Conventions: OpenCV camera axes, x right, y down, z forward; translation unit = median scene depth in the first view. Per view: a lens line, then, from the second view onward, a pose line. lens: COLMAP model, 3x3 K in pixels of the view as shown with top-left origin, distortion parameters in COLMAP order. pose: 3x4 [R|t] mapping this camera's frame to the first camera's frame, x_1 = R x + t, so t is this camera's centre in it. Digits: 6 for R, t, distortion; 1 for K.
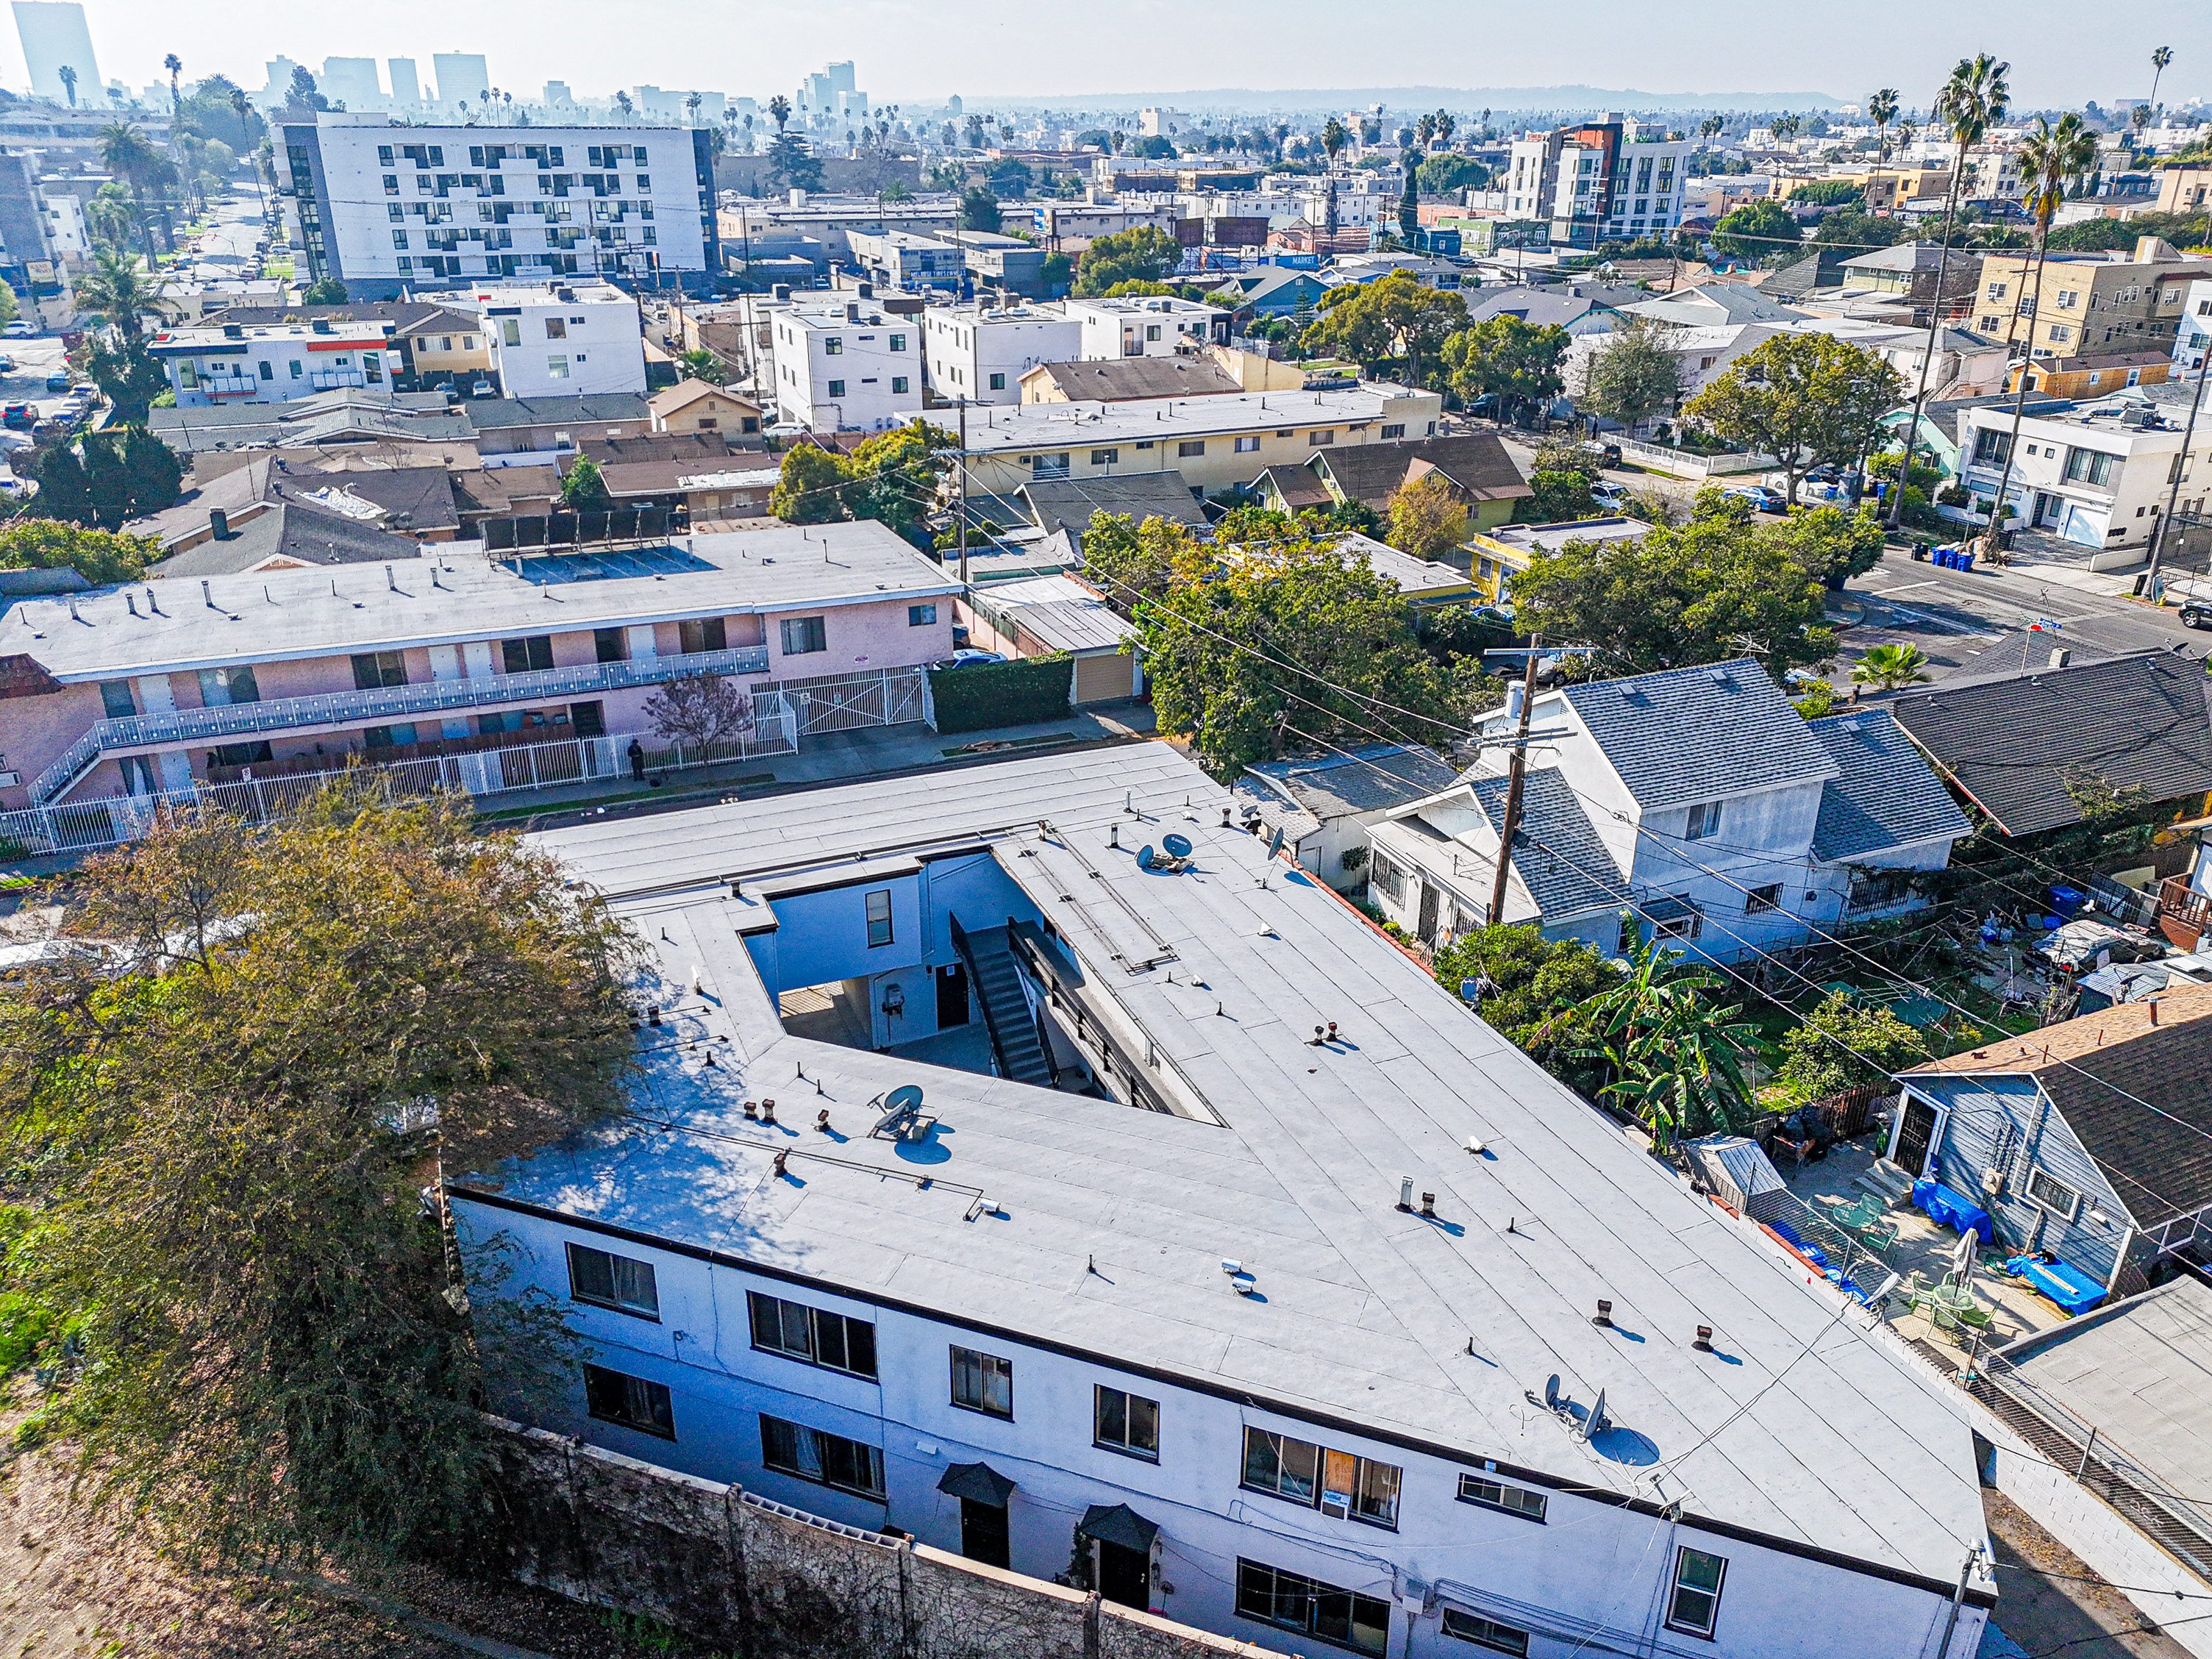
lens RADIAL K [[1613.5, 0, 1106.0], [0, 1613.5, 829.5], [0, 0, 1]] dist [0.075282, -0.073865]
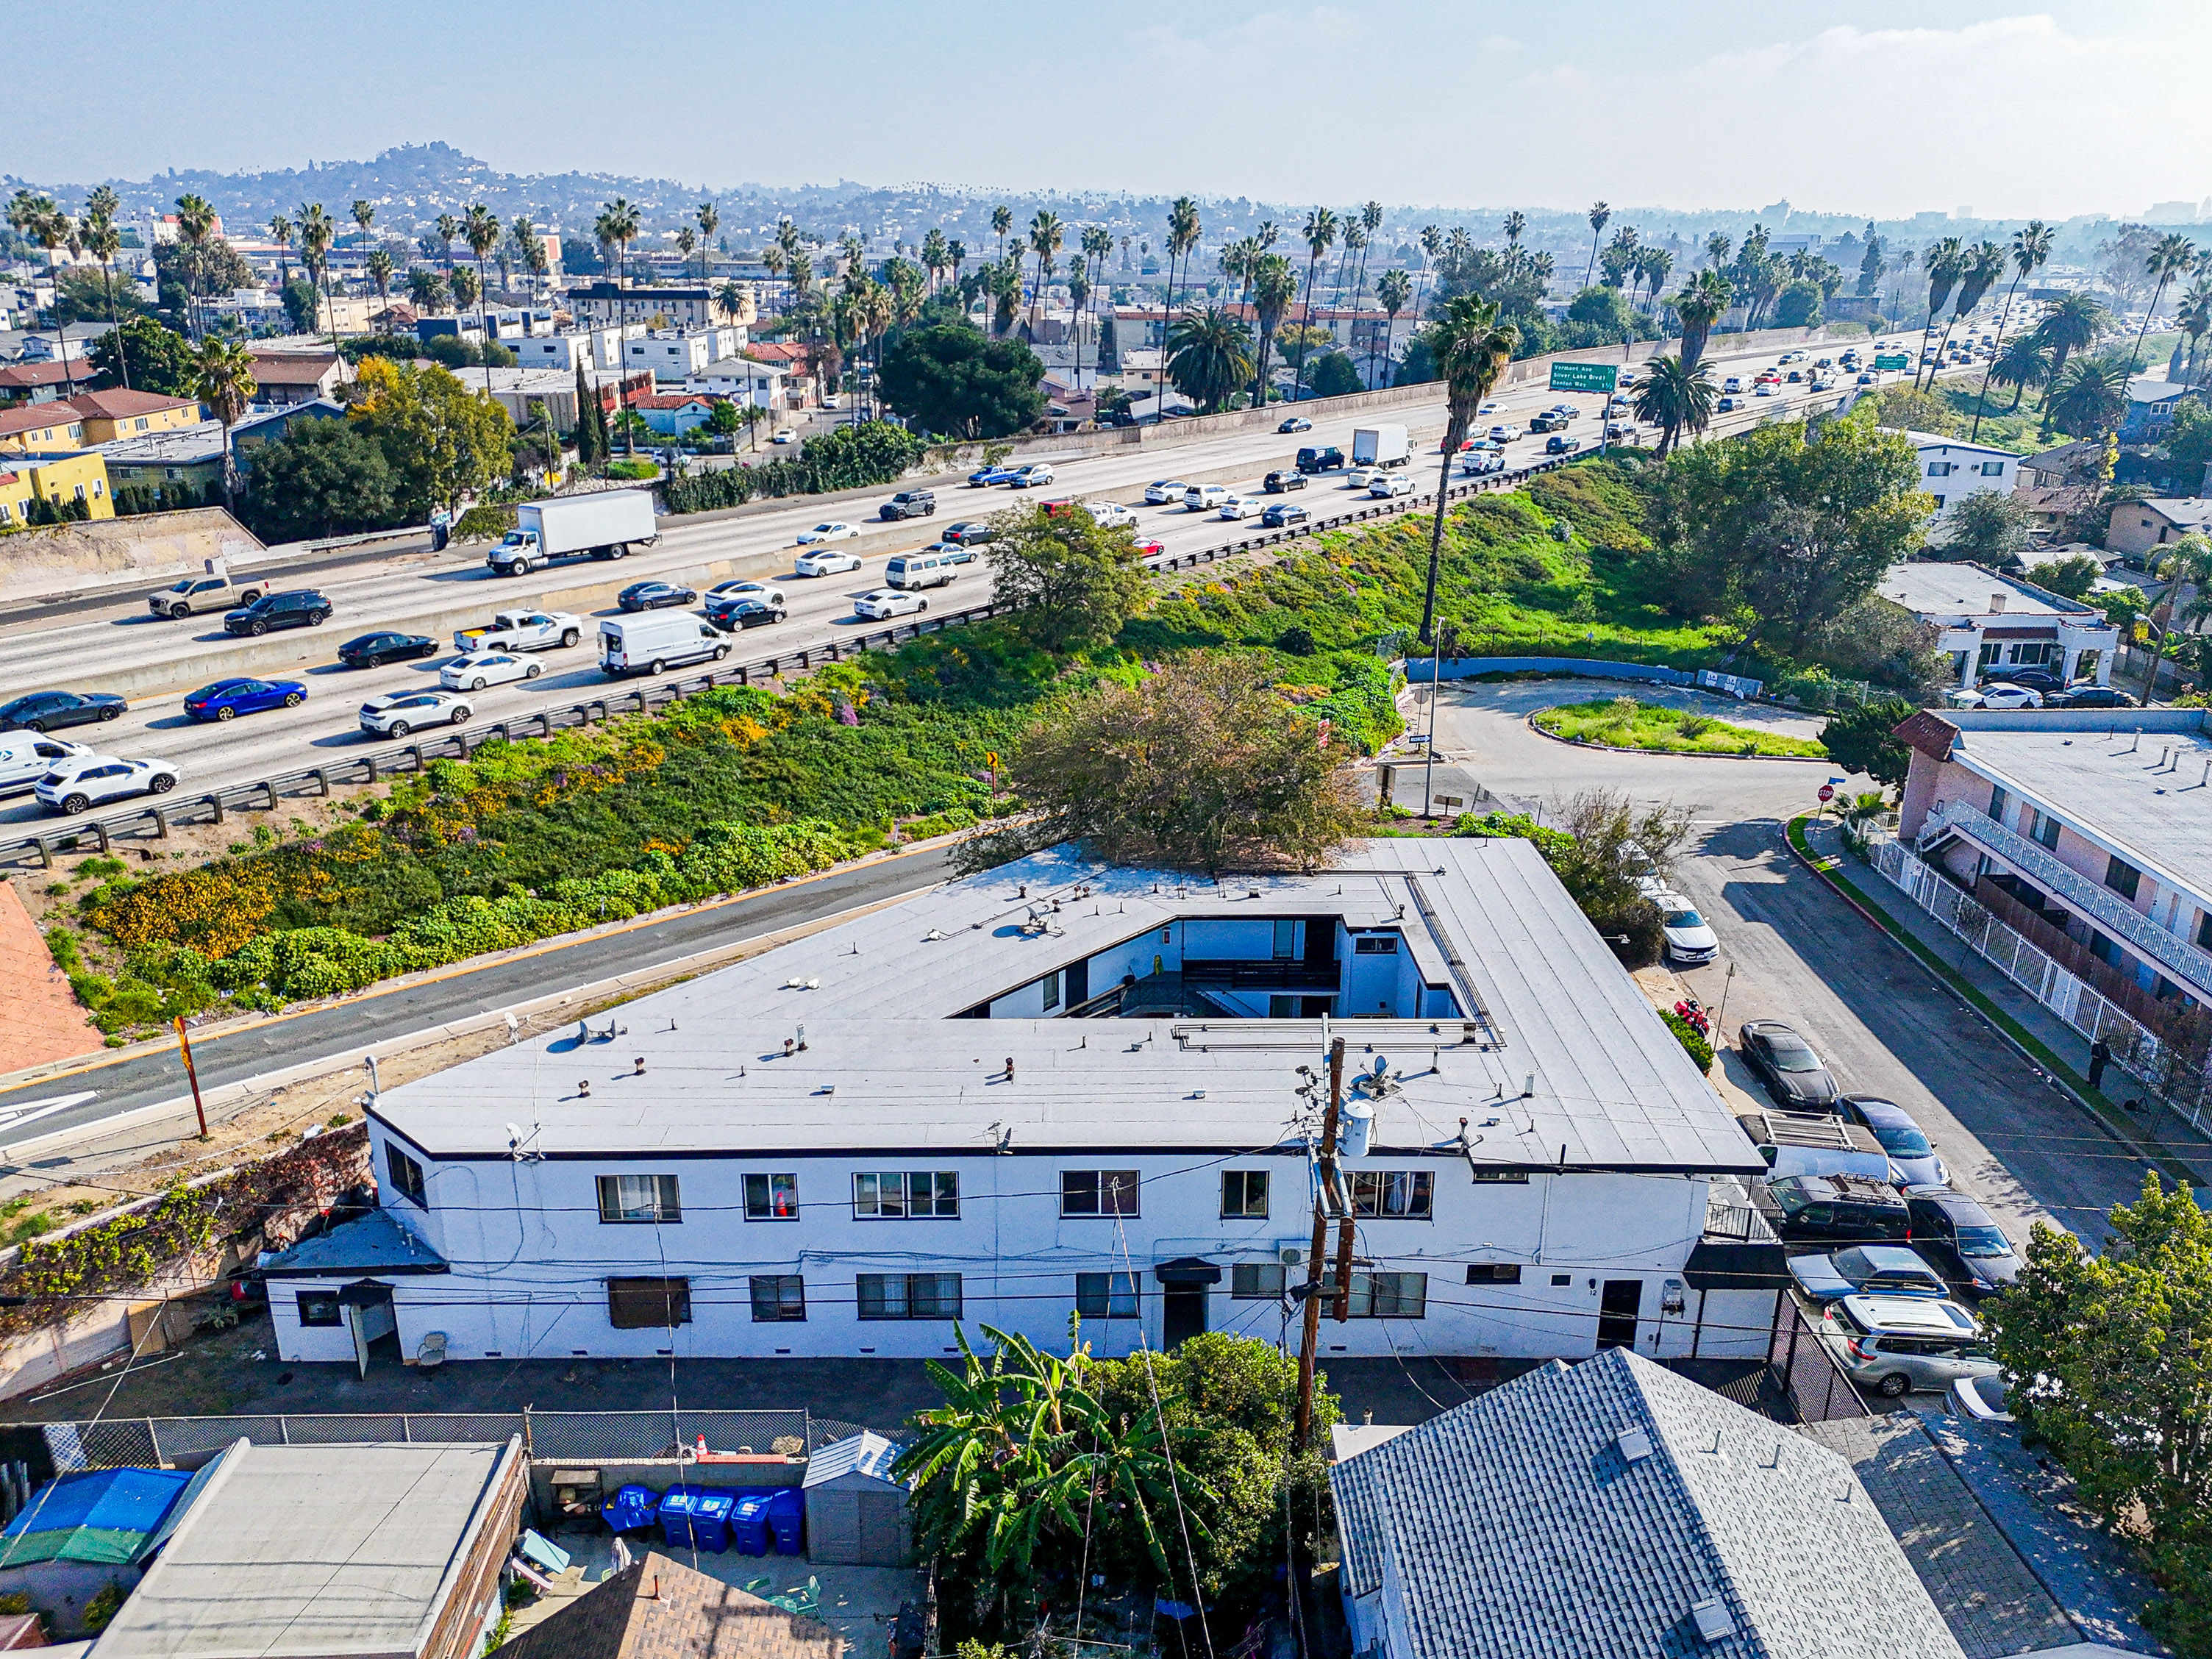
lens RADIAL K [[1613.5, 0, 1106.0], [0, 1613.5, 829.5], [0, 0, 1]] dist [0.075282, -0.073865]
pose [[-0.382655, 0.310682, -0.870087, 0.590733], [-0.382822, 0.803793, 0.455372, -0.316841], [0.840846, 0.507339, -0.188639, 0.649721]]
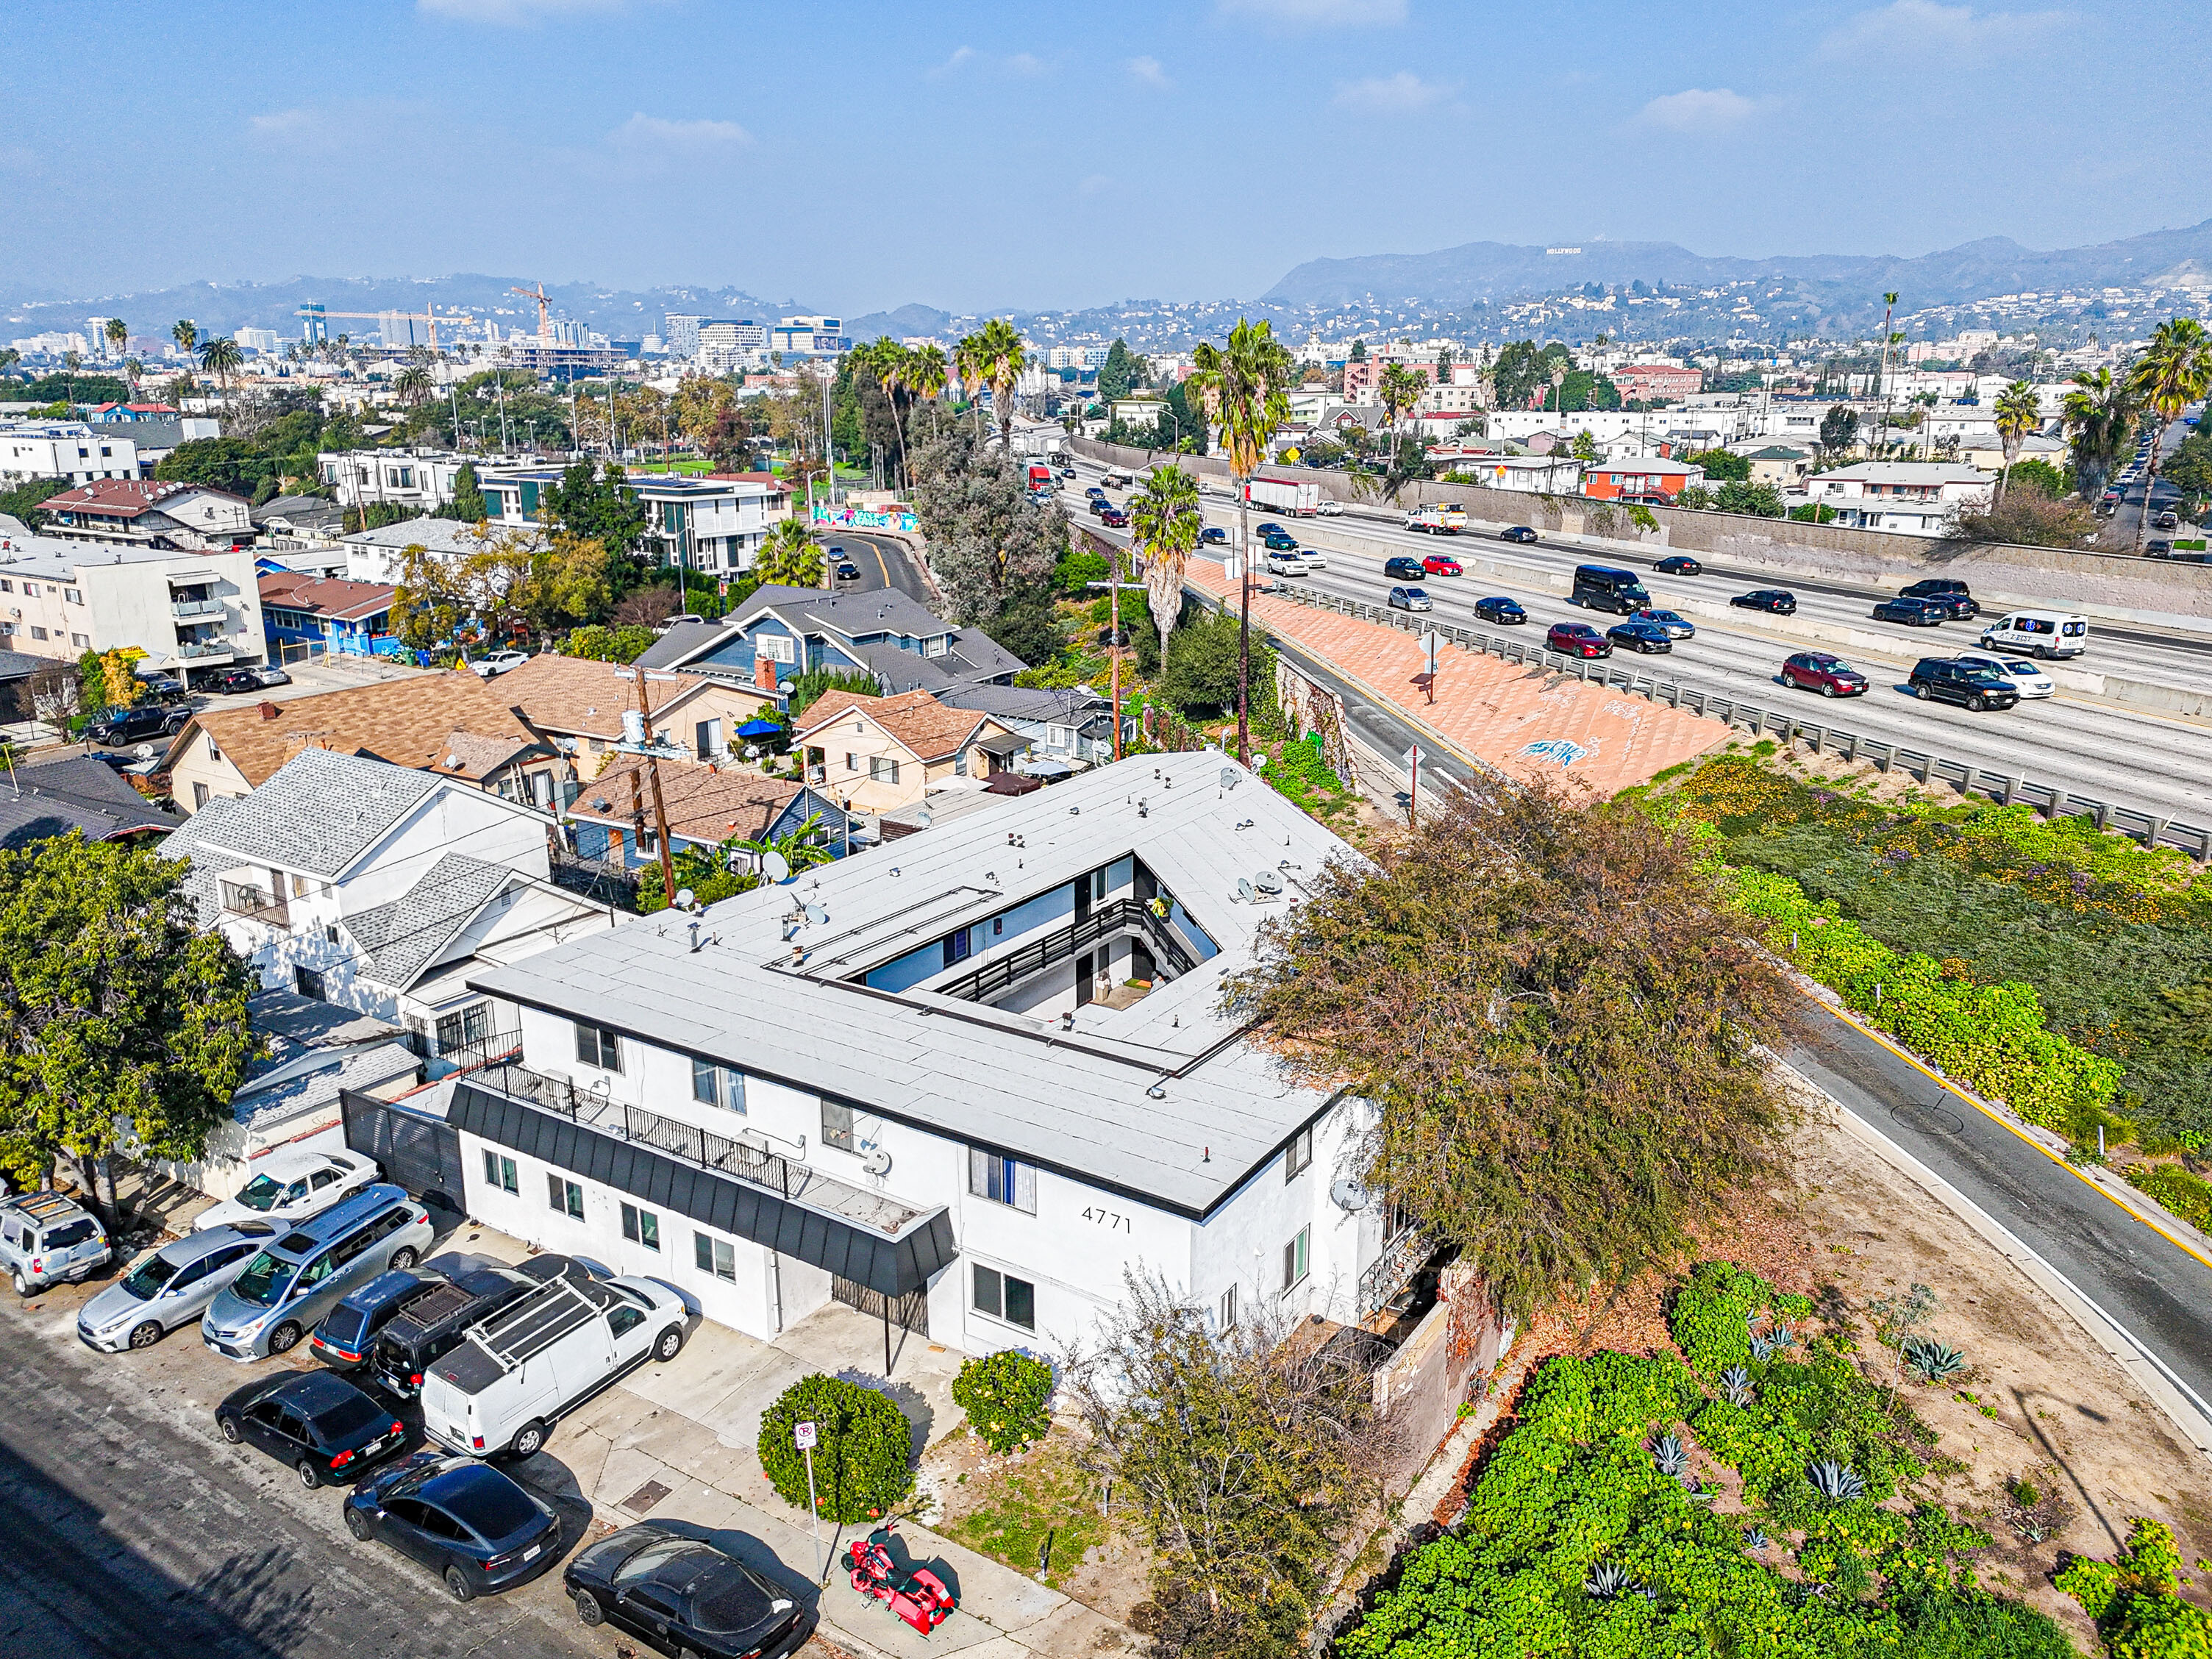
lens RADIAL K [[1613.5, 0, 1106.0], [0, 1613.5, 829.5], [0, 0, 1]] dist [0.075282, -0.073865]
pose [[-0.554997, -0.230523, 0.799273, -0.616044], [0.336214, 0.816696, 0.469007, -0.310275], [-0.760880, 0.529025, -0.375758, 0.818138]]
